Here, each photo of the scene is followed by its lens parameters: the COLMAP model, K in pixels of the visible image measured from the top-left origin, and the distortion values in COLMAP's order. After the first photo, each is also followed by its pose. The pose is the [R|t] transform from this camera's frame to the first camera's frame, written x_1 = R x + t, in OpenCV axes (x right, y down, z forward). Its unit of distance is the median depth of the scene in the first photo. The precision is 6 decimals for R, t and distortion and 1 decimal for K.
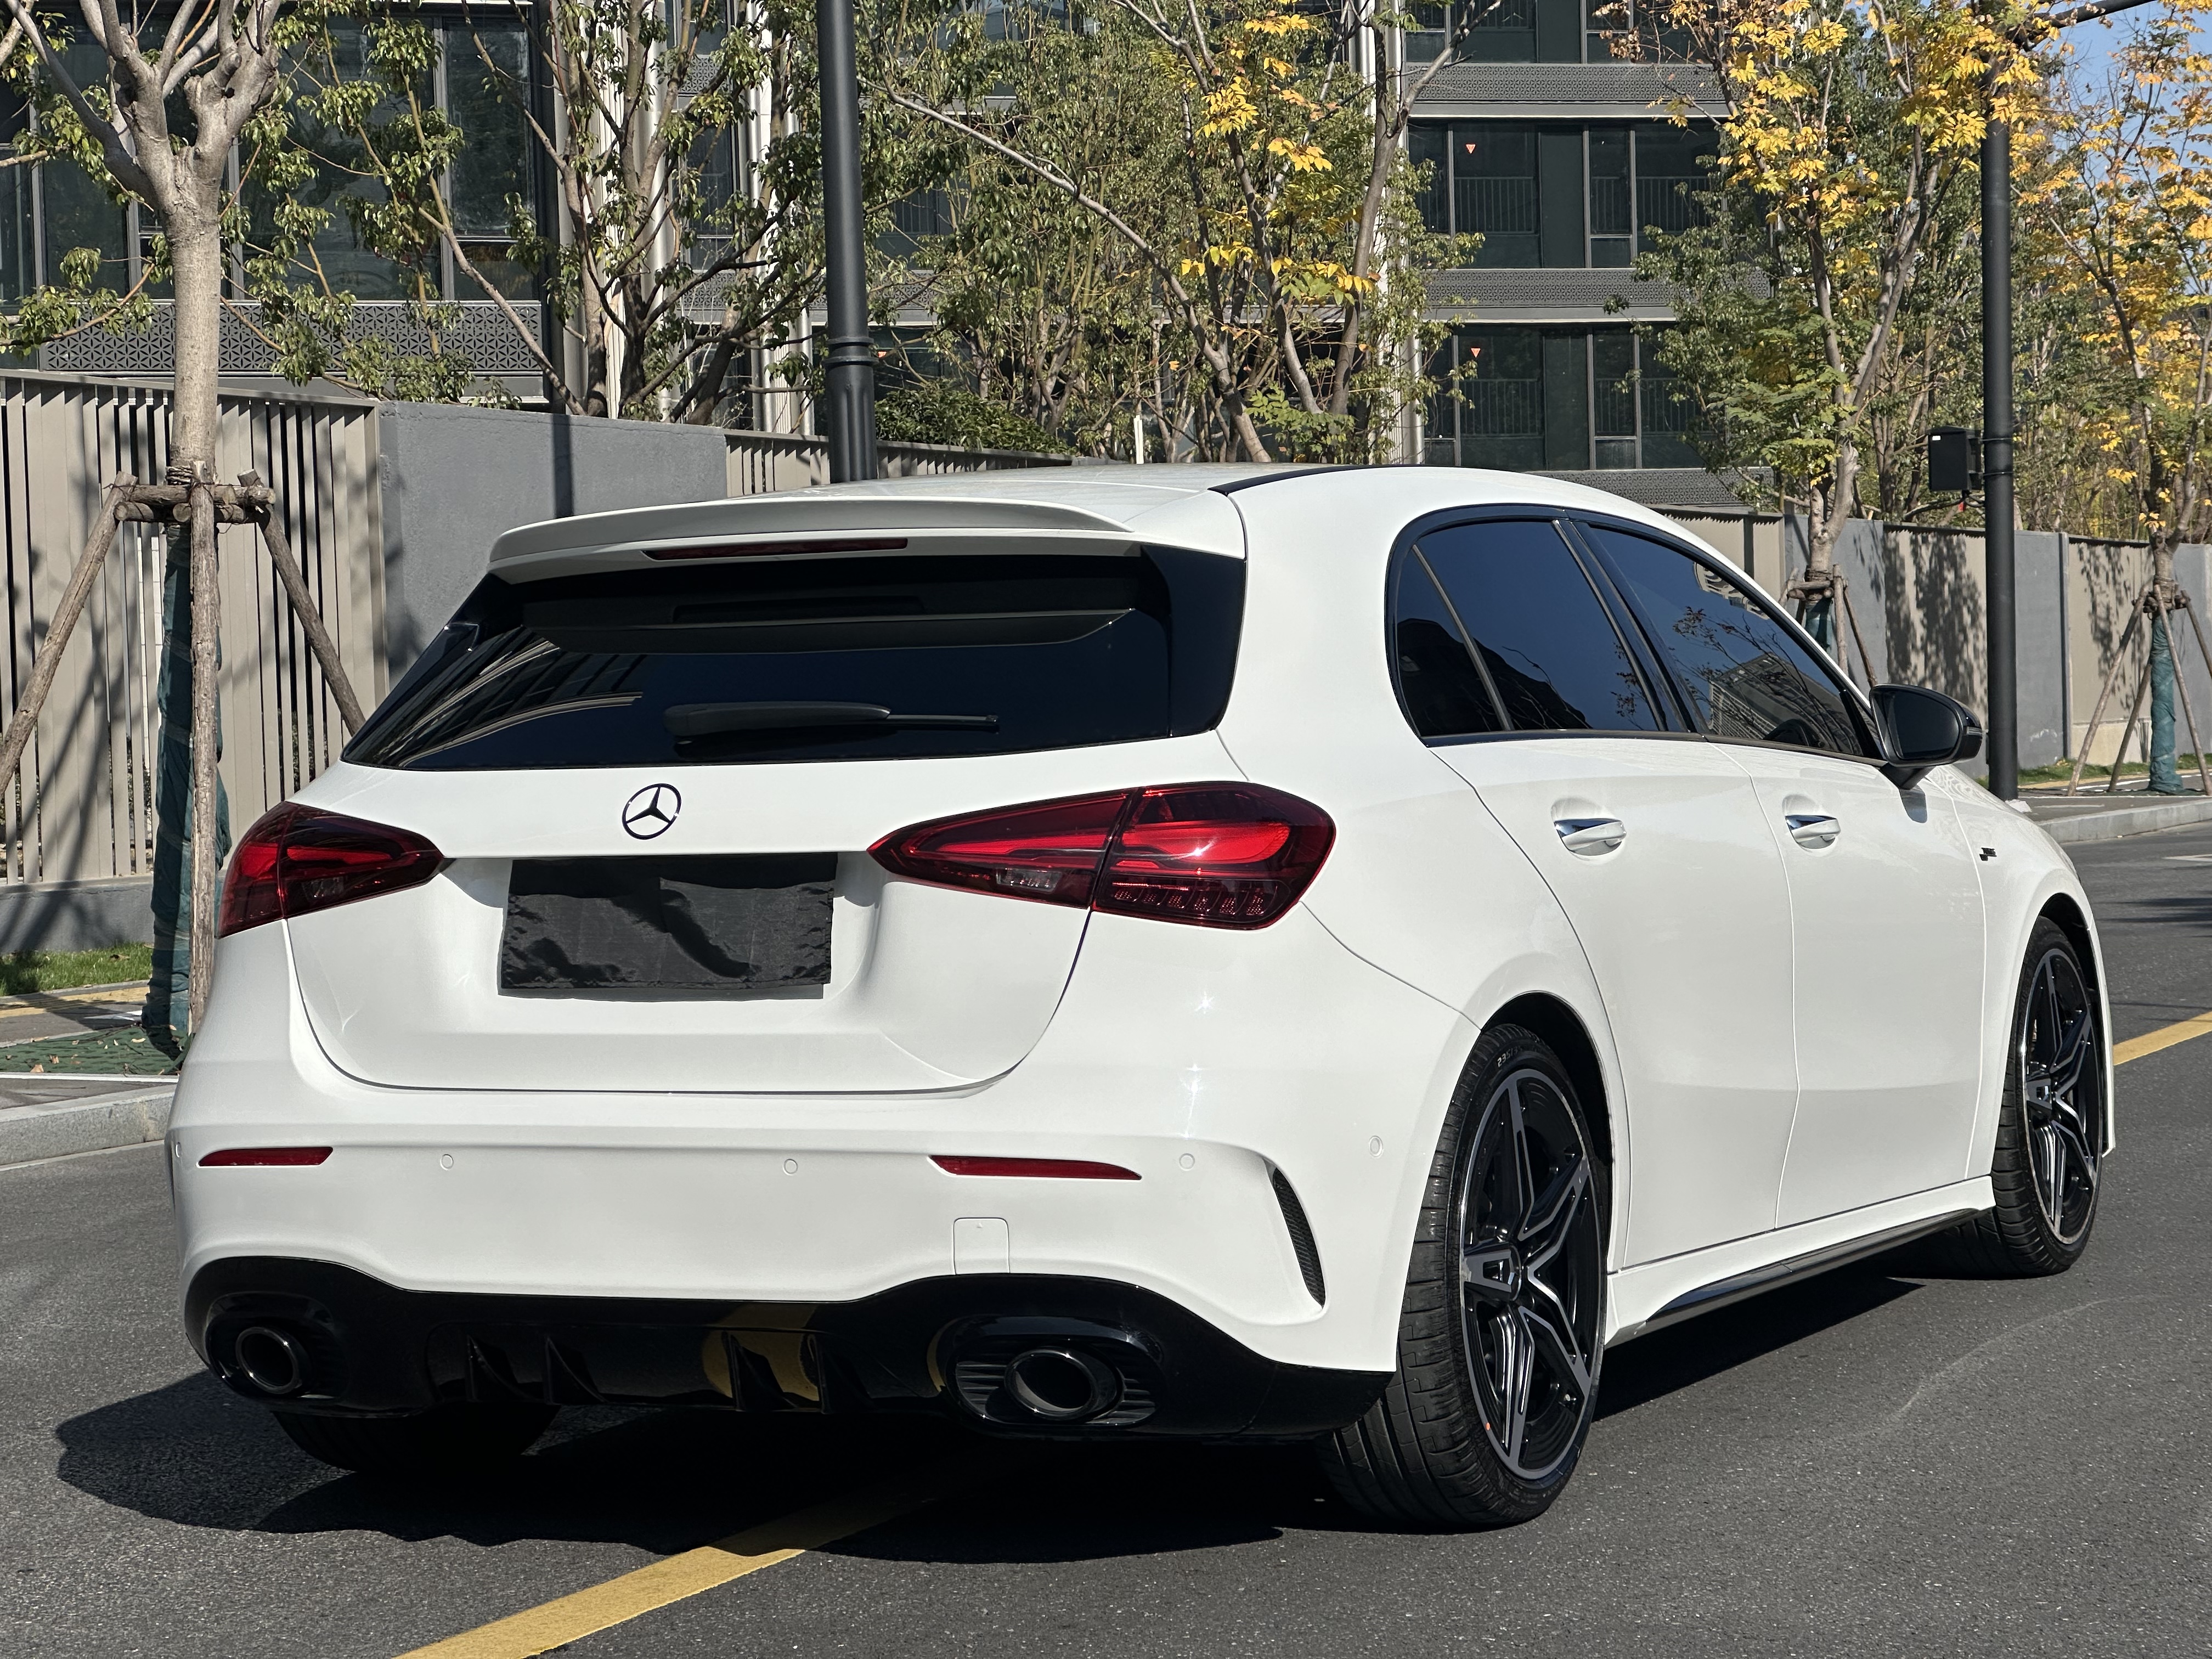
lens RADIAL K [[4841.3, 0, 1103.5], [0, 4841.3, 871.5], [0, 0, 1]] dist [0.215325, 0.498917]
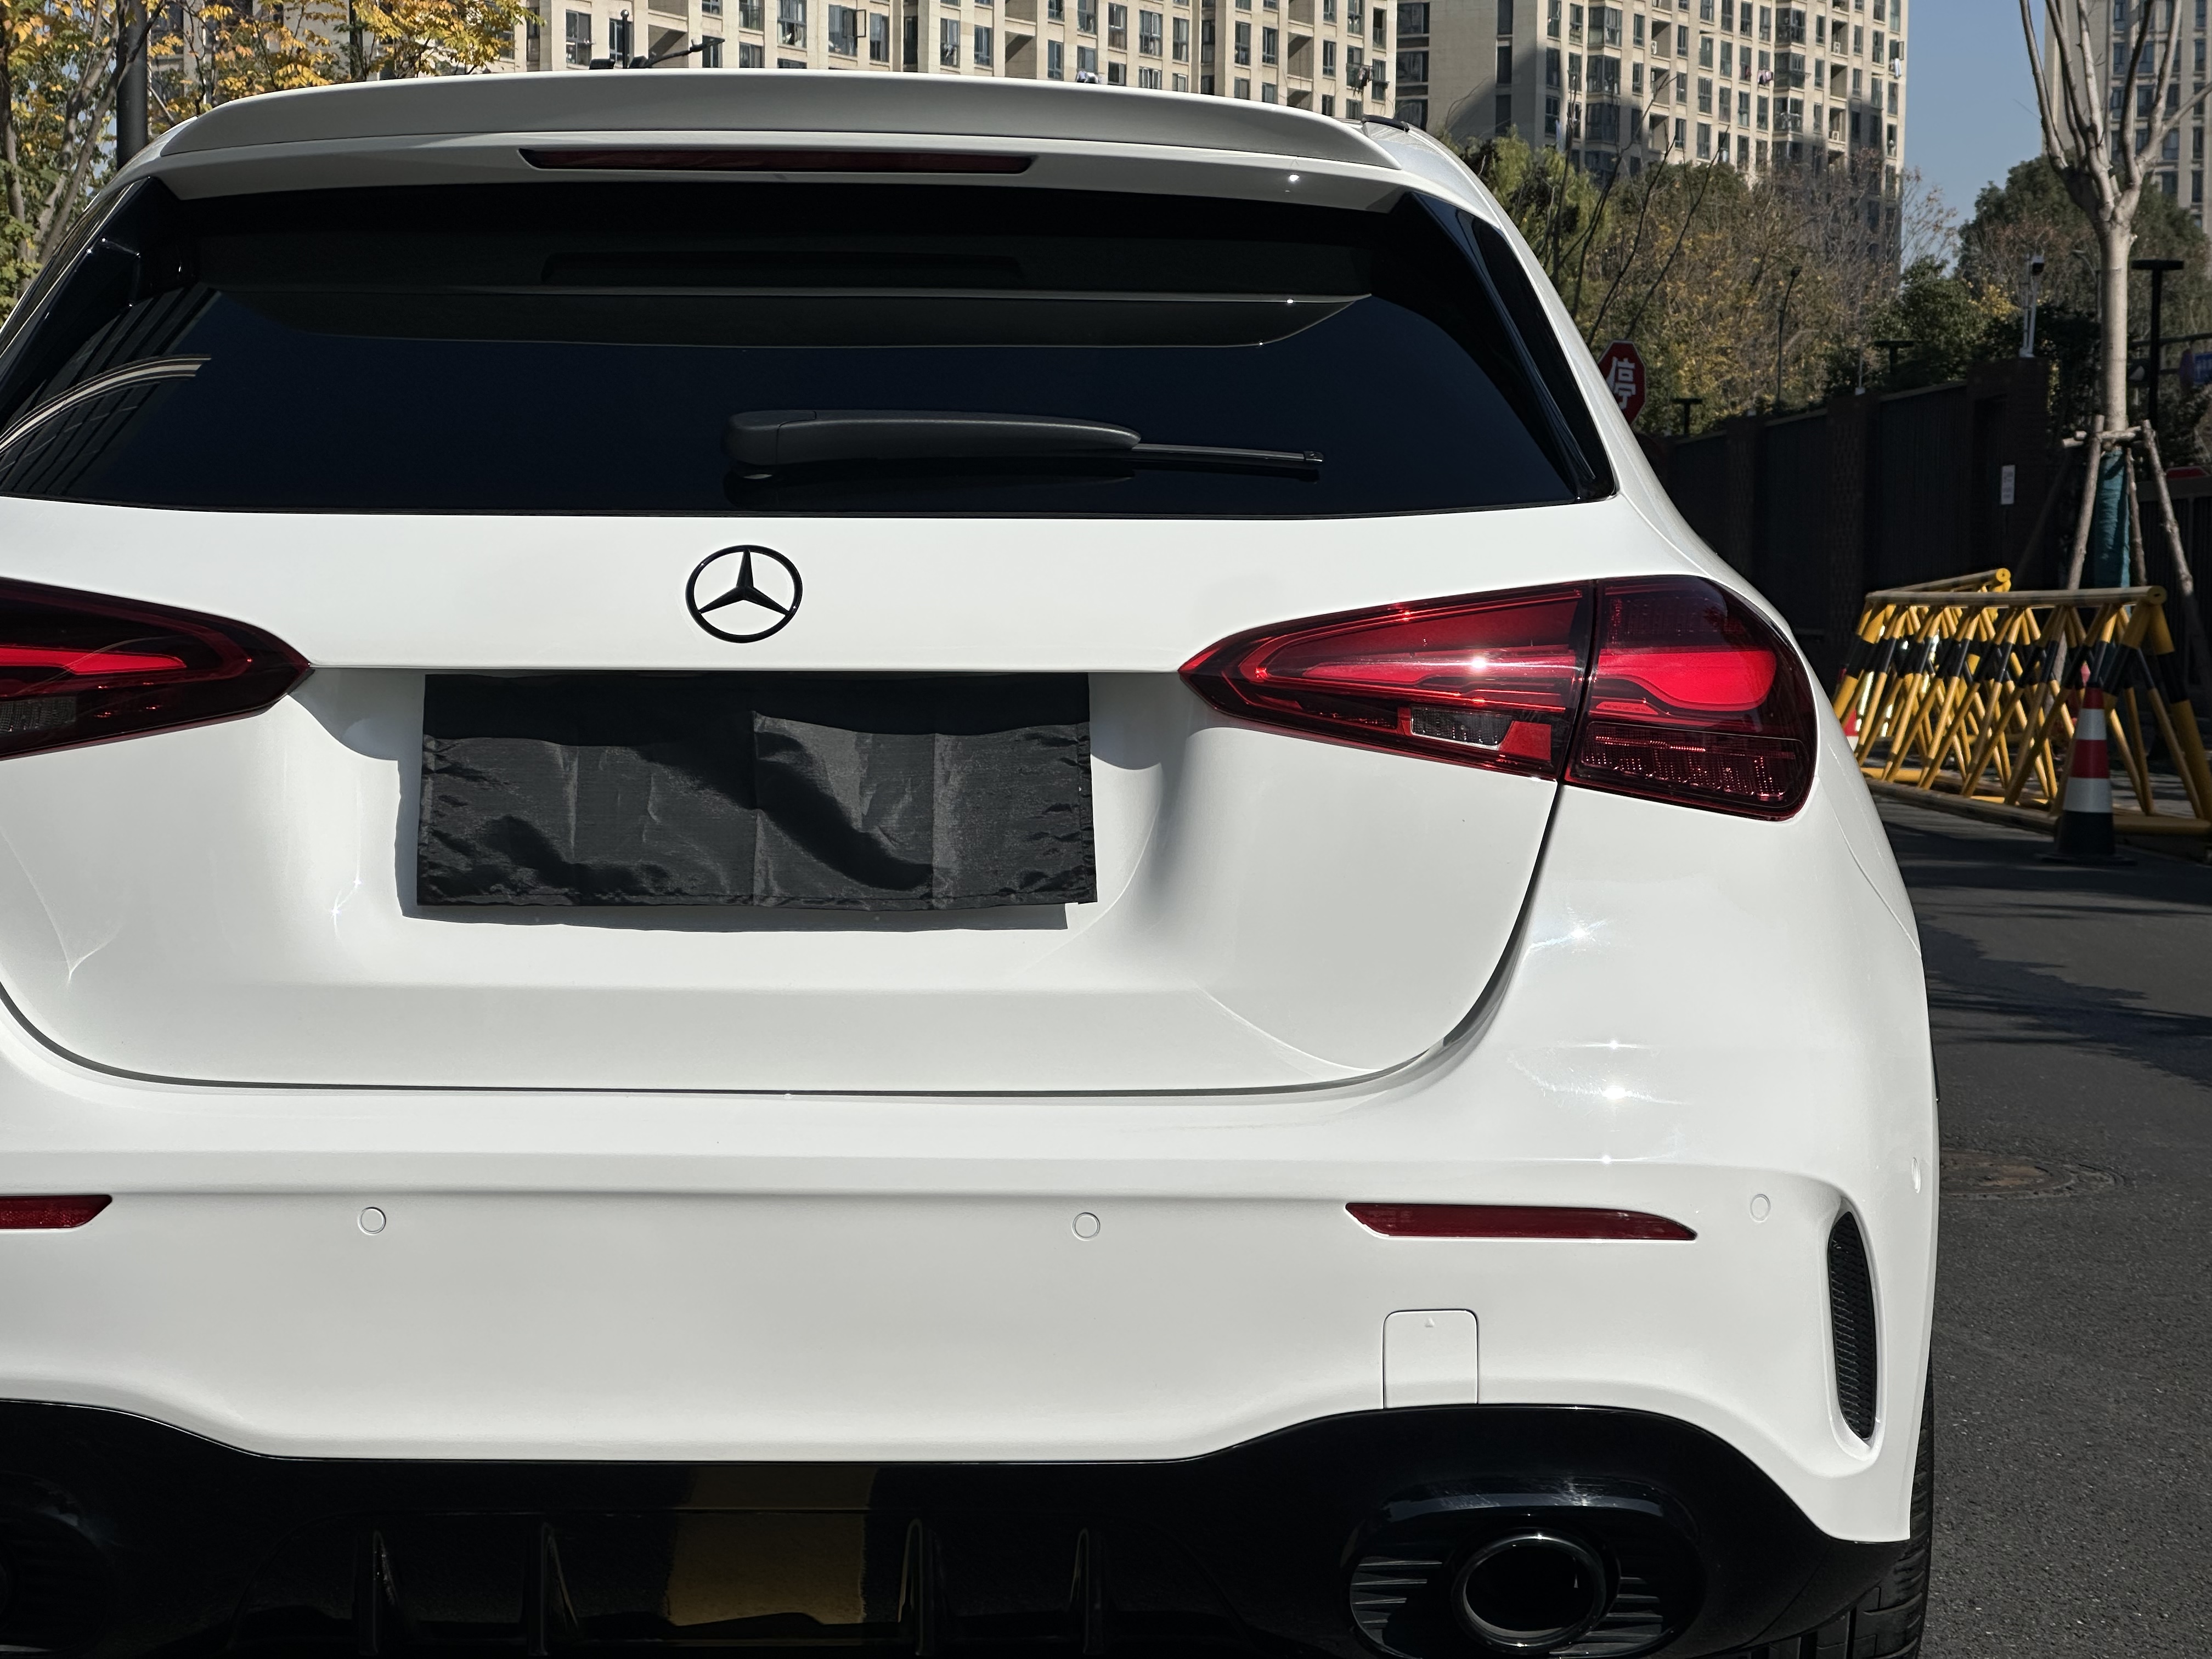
lens RADIAL K [[4909.0, 0, 1103.8], [0, 4909.0, 830.4], [0, 0, 1]] dist [0.084616, 0.617644]
pose [[0.904484, 0.015571, 0.426224, -0.291254], [-0.018969, 0.999813, 0.003728, 0.011914], [-0.426086, -0.011457, 0.904610, 0.455351]]
